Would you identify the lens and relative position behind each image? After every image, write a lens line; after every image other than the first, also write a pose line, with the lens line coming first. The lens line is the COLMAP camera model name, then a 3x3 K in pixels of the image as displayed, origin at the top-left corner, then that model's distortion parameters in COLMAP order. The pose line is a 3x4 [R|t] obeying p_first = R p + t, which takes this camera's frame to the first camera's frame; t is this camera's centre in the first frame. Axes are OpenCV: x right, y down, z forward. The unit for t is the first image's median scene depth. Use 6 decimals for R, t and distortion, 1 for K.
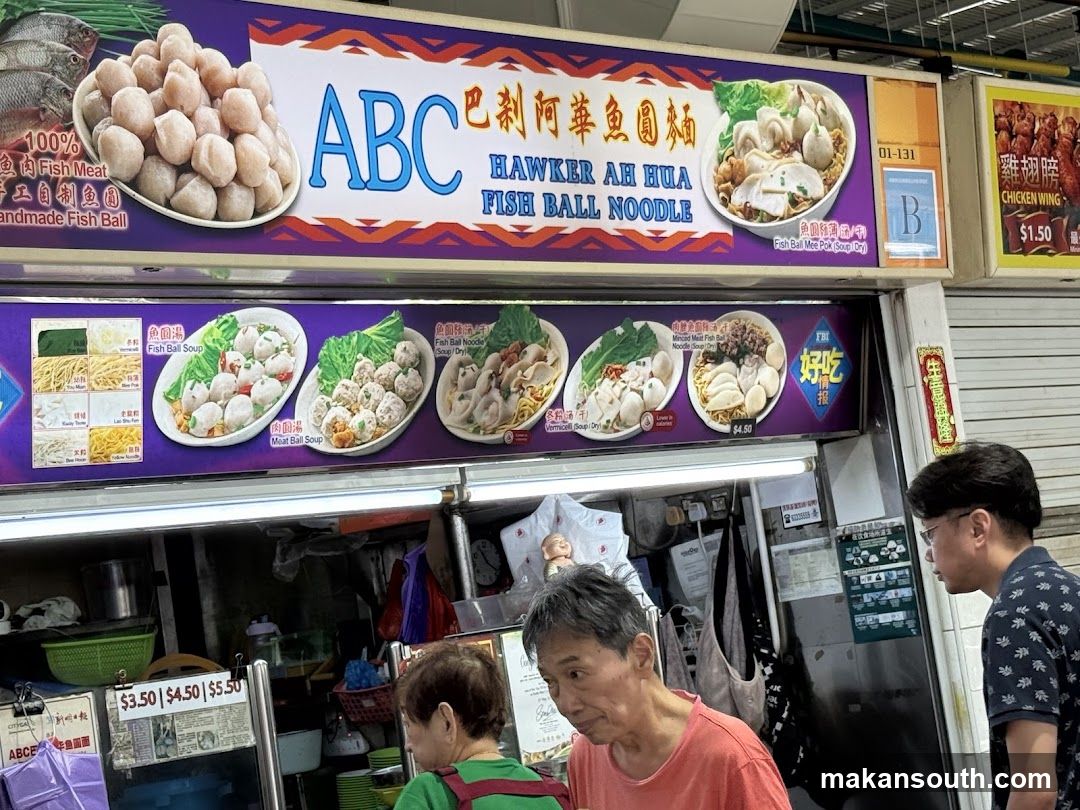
lens RADIAL K [[2418.7, 0, 558.2], [0, 2418.7, 423.6], [0, 0, 1]] dist [0.105716, 0.000000]
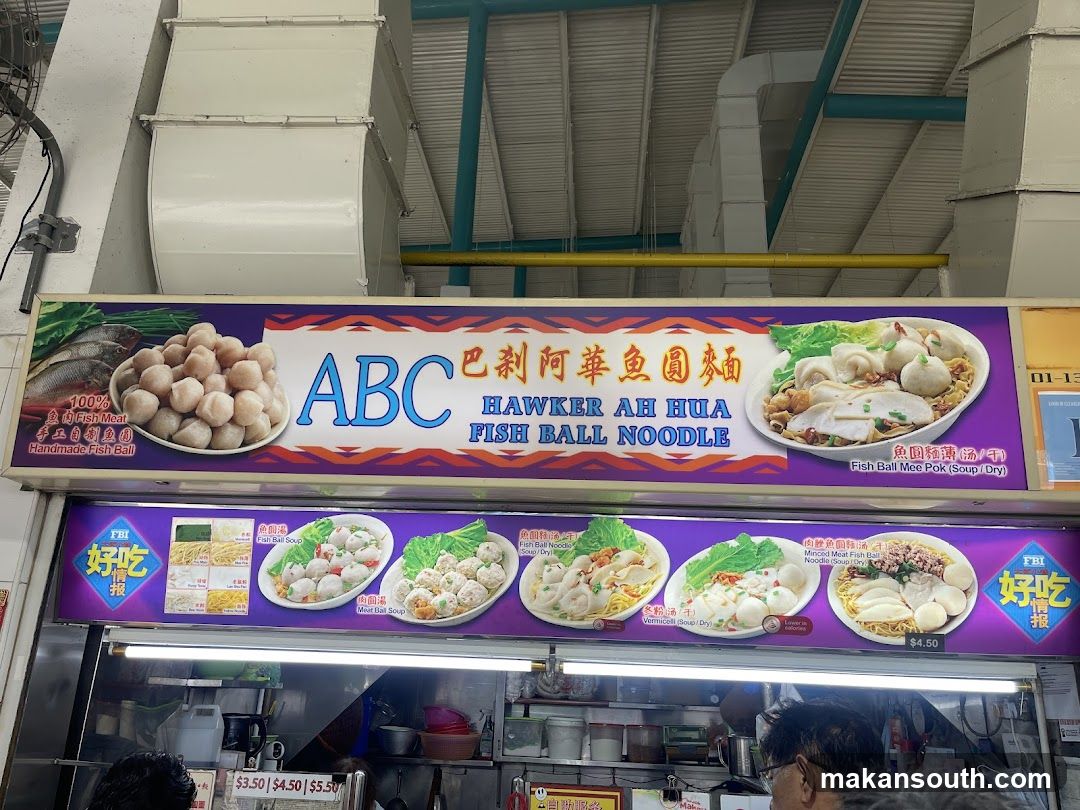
lens RADIAL K [[808.0, 0, 537.9], [0, 808.0, 413.2], [0, 0, 1]] dist [0.057437, -0.050198]
pose [[0.620593, -0.095250, -0.778327, 0.310751], [-0.064458, 0.983039, -0.171697, -0.029059], [0.781479, 0.156723, 0.603927, 0.732481]]
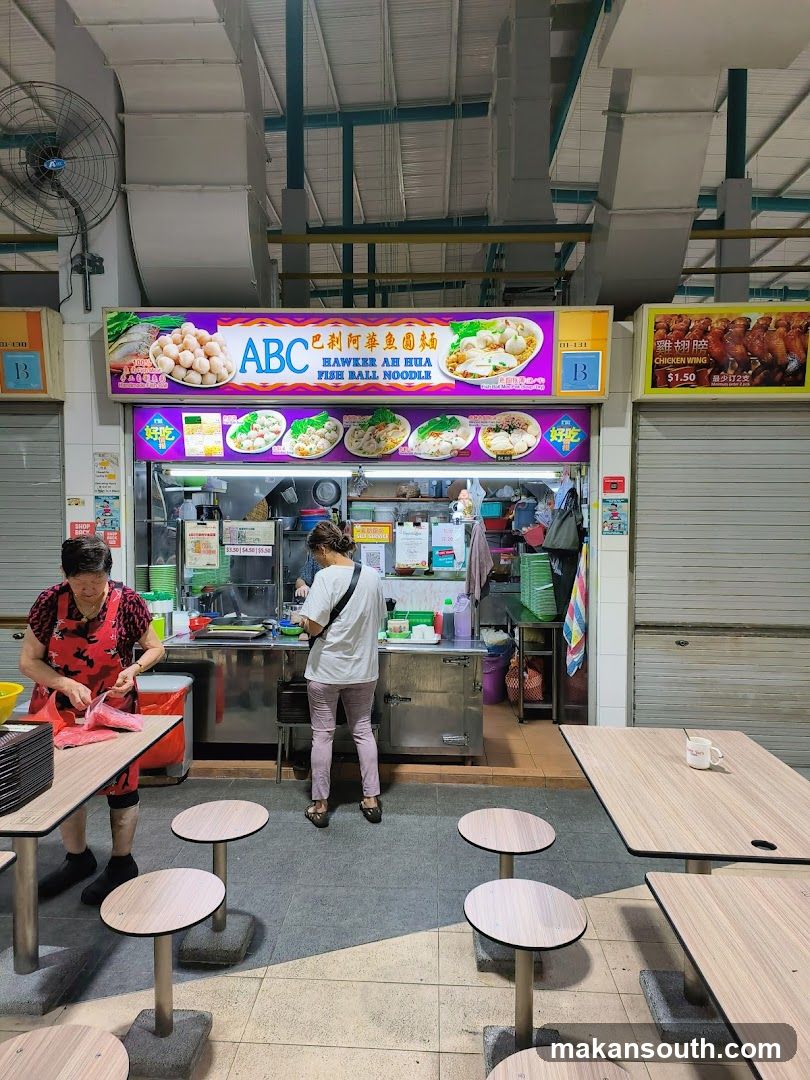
lens RADIAL K [[709.9, 0, 401.0], [0, 709.9, 536.5], [0, 0, 1]] dist [0.065471, -0.027243]
pose [[0.644291, 0.172458, -0.745082, 0.668163], [-0.035569, 0.979946, 0.196063, -0.070124], [0.763953, -0.099819, 0.637504, 0.490319]]
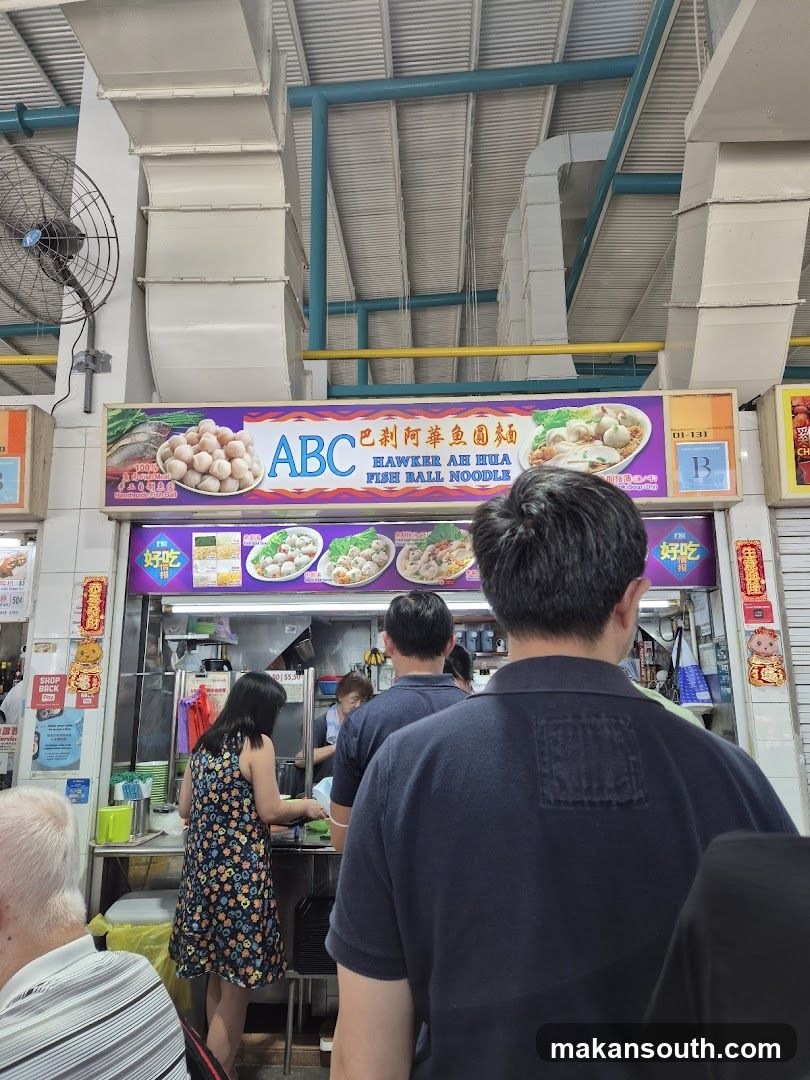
lens RADIAL K [[709.9, 0, 404.8], [0, 709.9, 539.6], [0, 0, 1]] dist [0.065471, -0.027243]
pose [[0.644577, -0.018720, -0.764310, 0.481914], [-0.021555, 0.998858, -0.042643, -0.005058], [0.764235, 0.043962, 0.643437, 0.569662]]
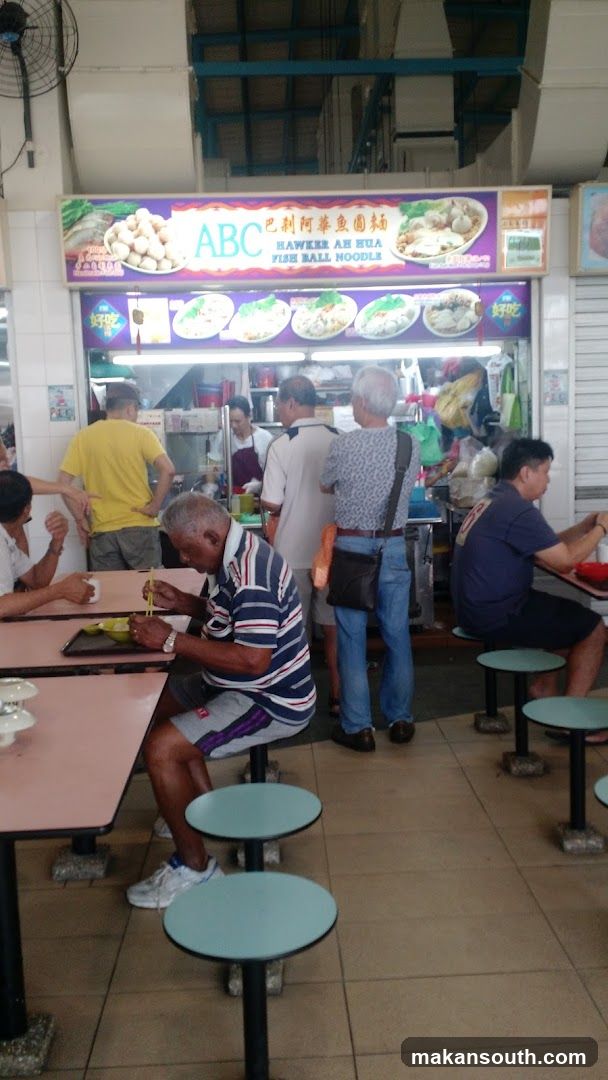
lens RADIAL K [[968.2, 0, 310.2], [0, 968.2, 531.0], [0, 0, 1]] dist [0.081767, -0.054062]
pose [[0.714308, 0.192067, -0.672959, 0.829936], [-0.012262, 0.964889, 0.262370, -0.079626], [0.699724, -0.179162, 0.691583, 0.140609]]
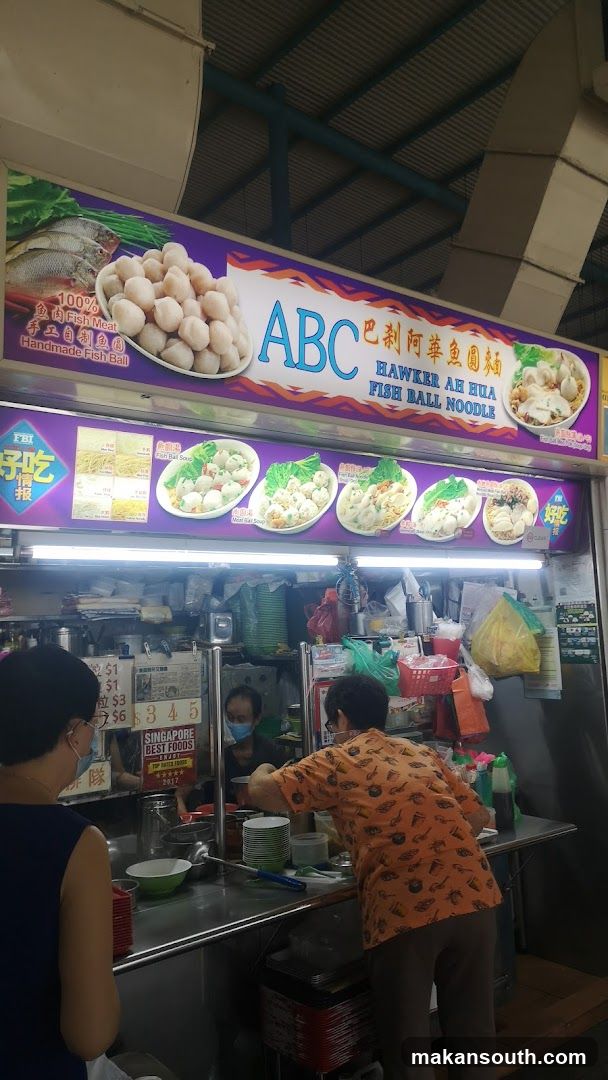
lens RADIAL K [[823.5, 0, 299.6], [0, 823.5, 541.2], [0, 0, 1]] dist [0.040040, -0.019483]
pose [[0.984185, 0.086897, -0.154365, 0.017434], [-0.087956, 0.996124, -0.000033, 0.017327], [0.153764, 0.013610, 0.988014, 0.412222]]
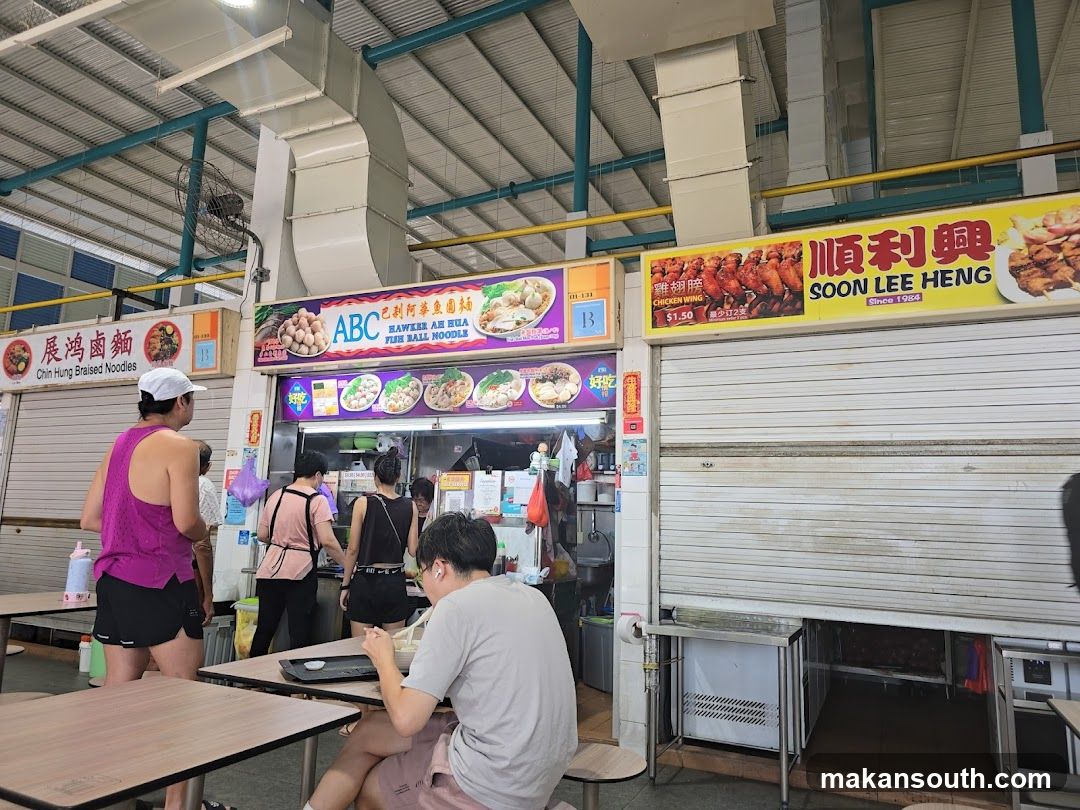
lens RADIAL K [[709.9, 0, 553.9], [0, 709.9, 404.5], [0, 0, 1]] dist [0.065471, -0.027243]
pose [[0.316480, -0.005009, -0.948586, 0.955820], [0.001753, 0.999987, -0.004696, 0.004199], [0.948598, -0.000177, 0.316485, 0.865047]]
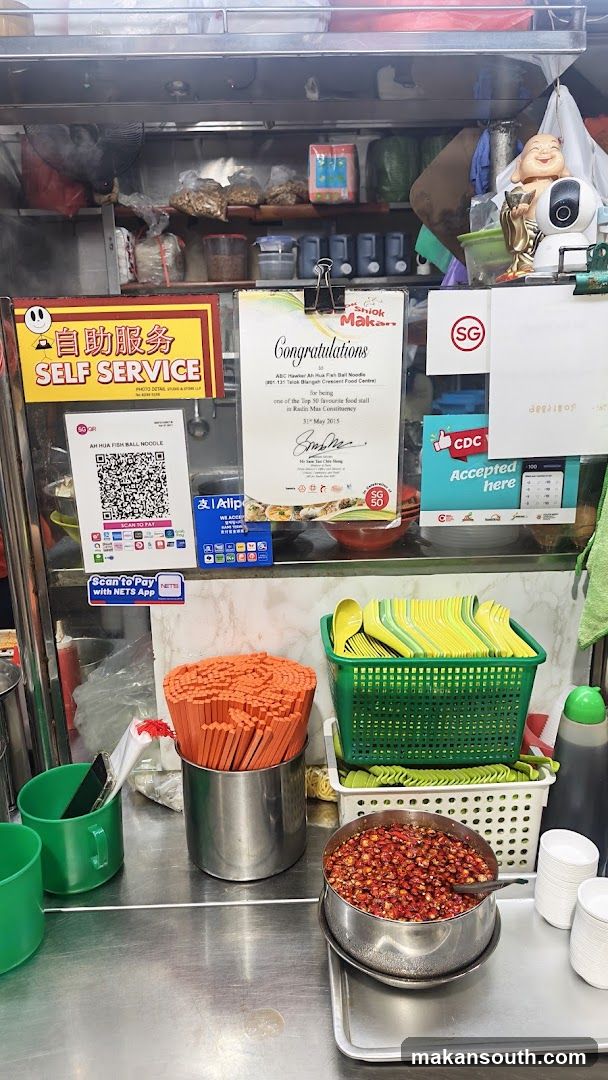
lens RADIAL K [[724.4, 0, 298.3], [0, 724.4, 539.5], [0, 0, 1]] dist [0.031247, -0.035840]
pose [[0.705710, 0.303846, -0.640040, 0.119626], [-0.017061, 0.910398, 0.413382, 0.073806], [0.708295, -0.280808, 0.647661, 0.951896]]
